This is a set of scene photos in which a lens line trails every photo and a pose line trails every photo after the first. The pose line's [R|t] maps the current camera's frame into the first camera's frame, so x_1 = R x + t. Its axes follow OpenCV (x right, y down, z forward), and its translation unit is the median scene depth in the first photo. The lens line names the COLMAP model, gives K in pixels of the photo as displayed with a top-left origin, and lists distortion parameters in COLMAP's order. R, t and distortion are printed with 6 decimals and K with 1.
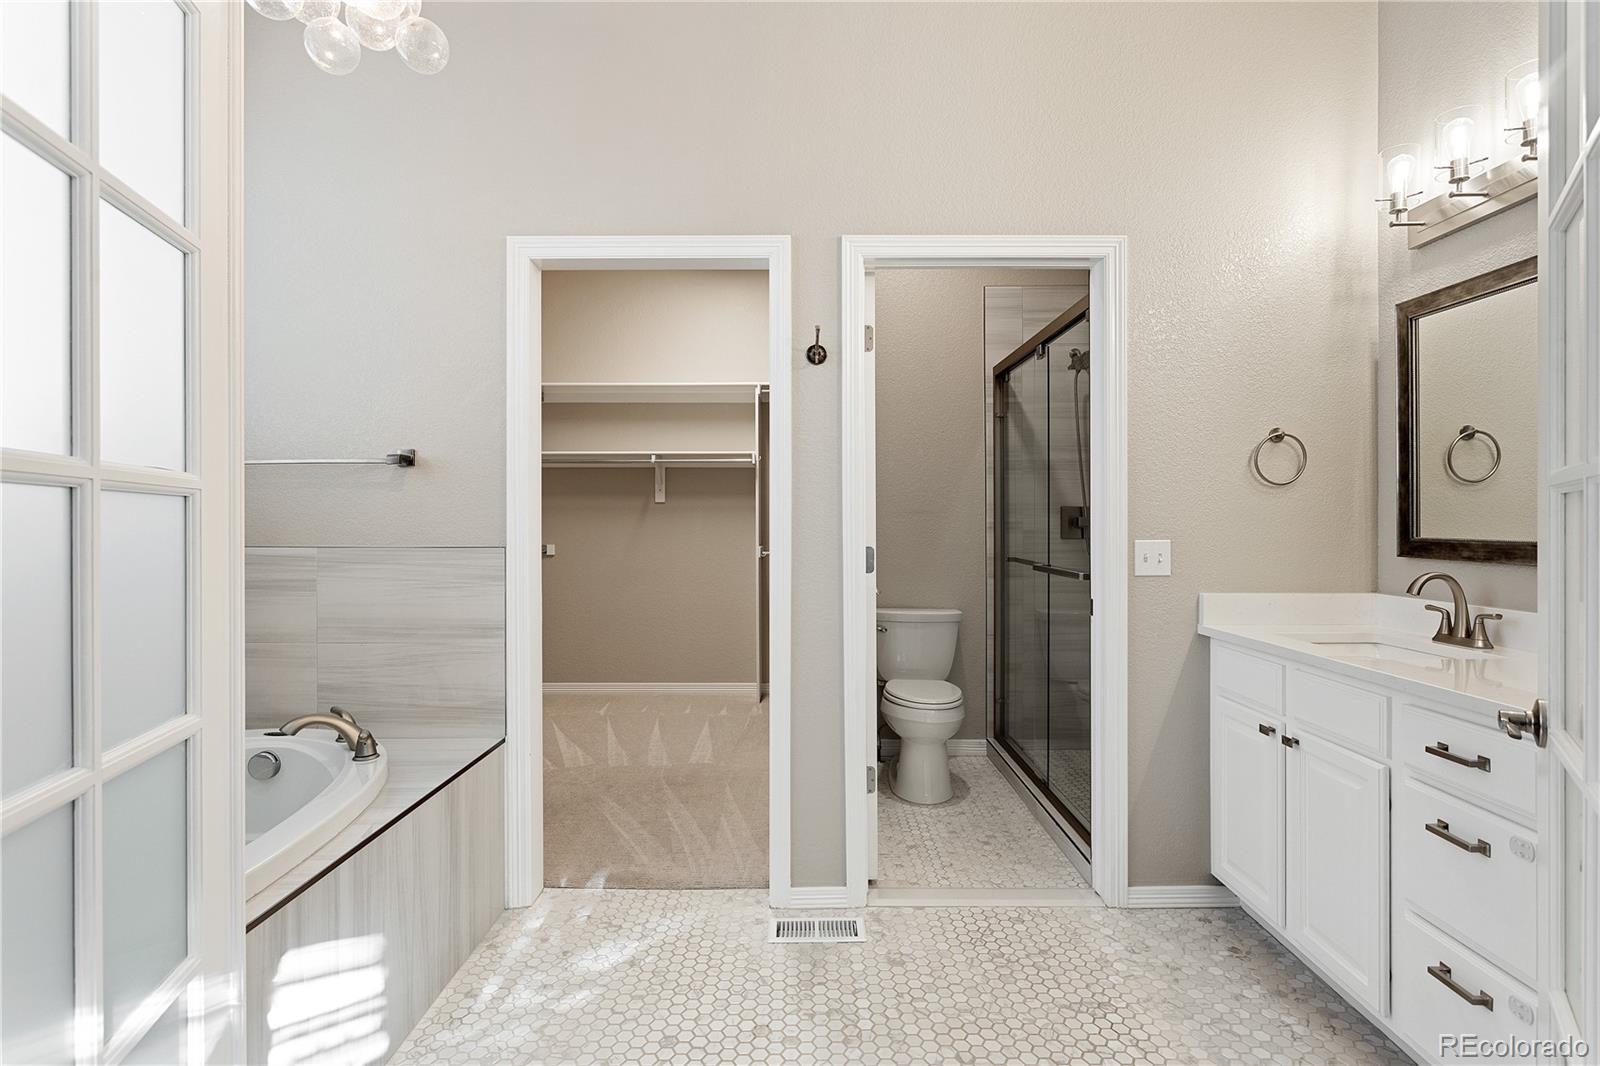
lens RADIAL K [[783.6, 0, 798.1], [0, 783.6, 527.1], [0, 0, 1]] dist [-0.006191, 0.000425]
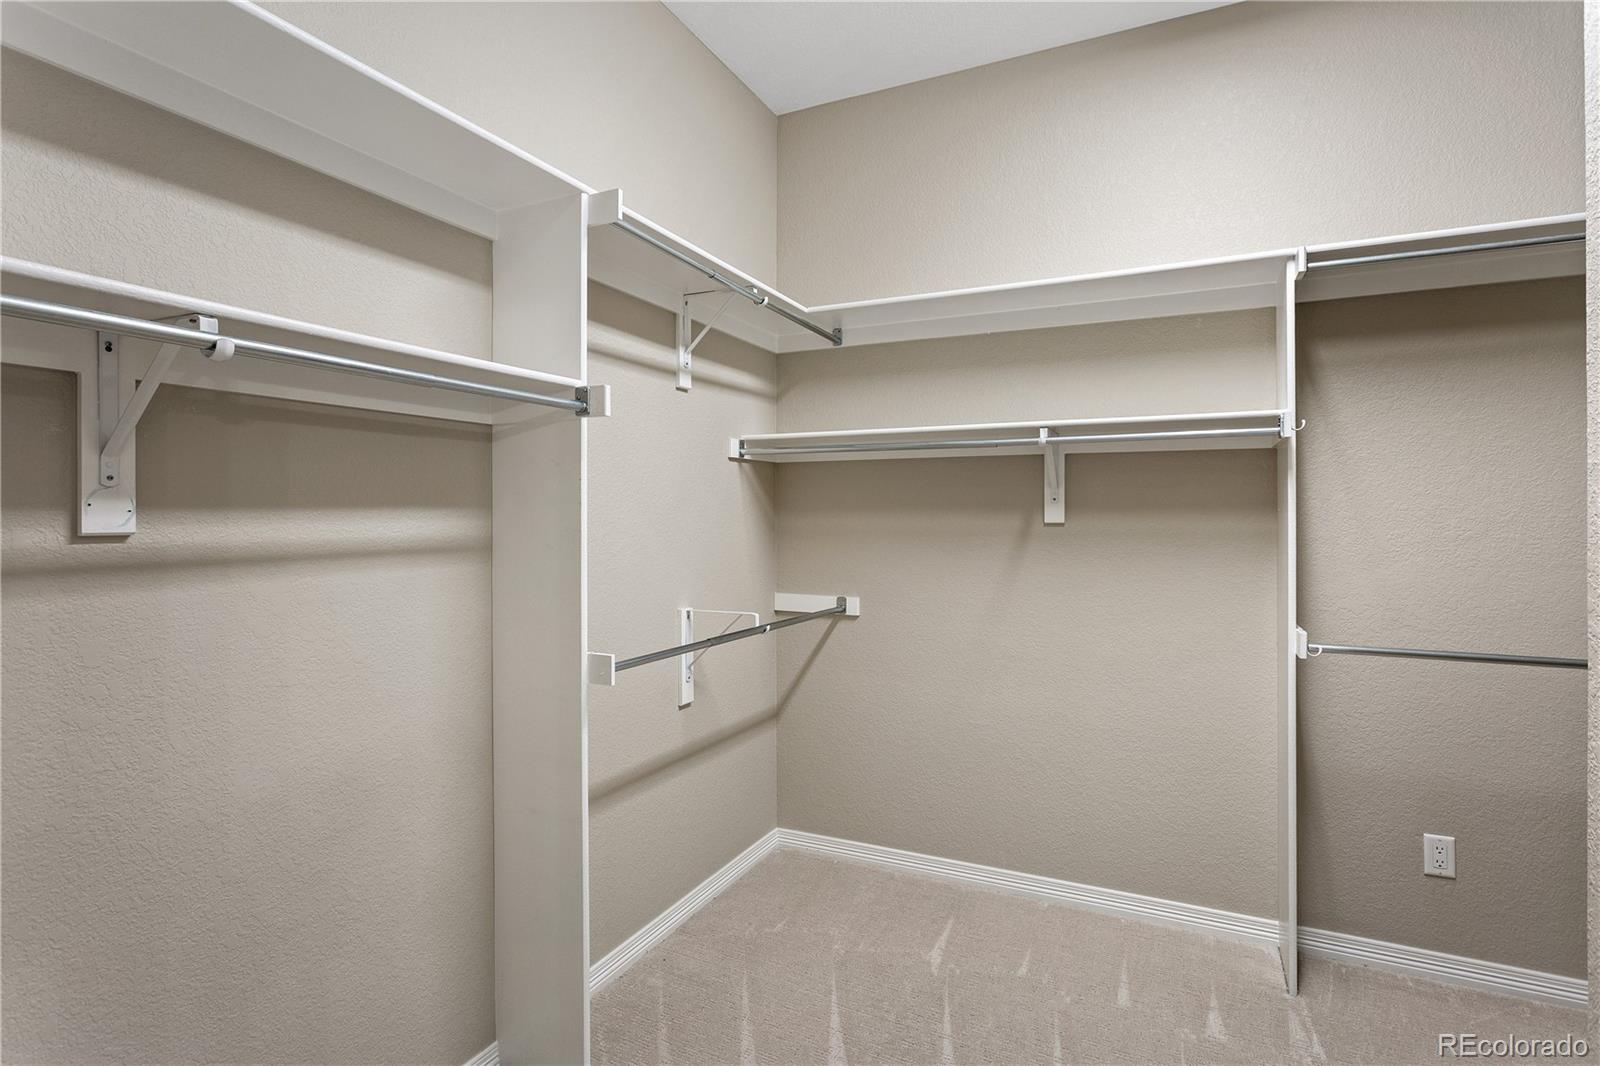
lens RADIAL K [[783.6, 0, 805.8], [0, 783.6, 522.4], [0, 0, 1]] dist [-0.006191, 0.000425]
pose [[0.902413, 0.006479, -0.430823, -0.225253], [-0.007098, 0.999975, 0.000171, -0.067738], [0.430813, 0.002904, 0.902437, 1.033973]]
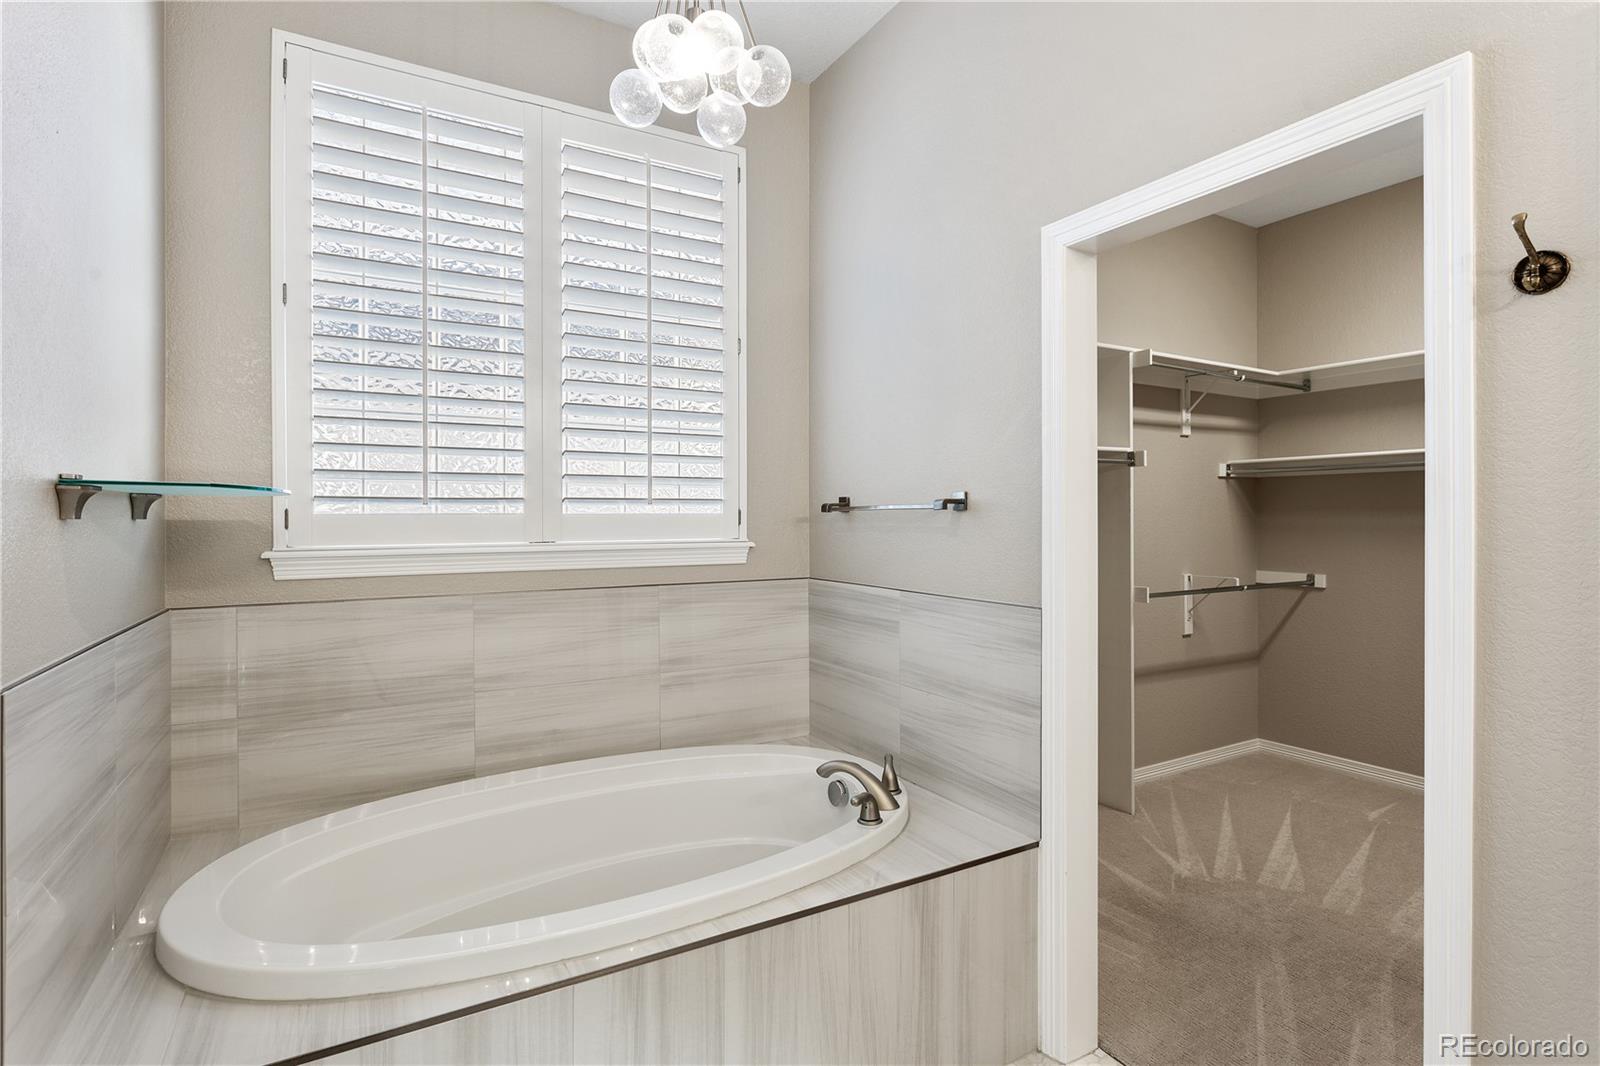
lens RADIAL K [[783.6, 0, 807.8], [0, 783.6, 519.8], [0, 0, 1]] dist [-0.006191, 0.000425]
pose [[0.504105, 0.005013, -0.863628, 0.208465], [-0.004562, 0.999985, 0.003141, -0.068739], [0.863630, 0.002357, 0.504120, 0.375337]]
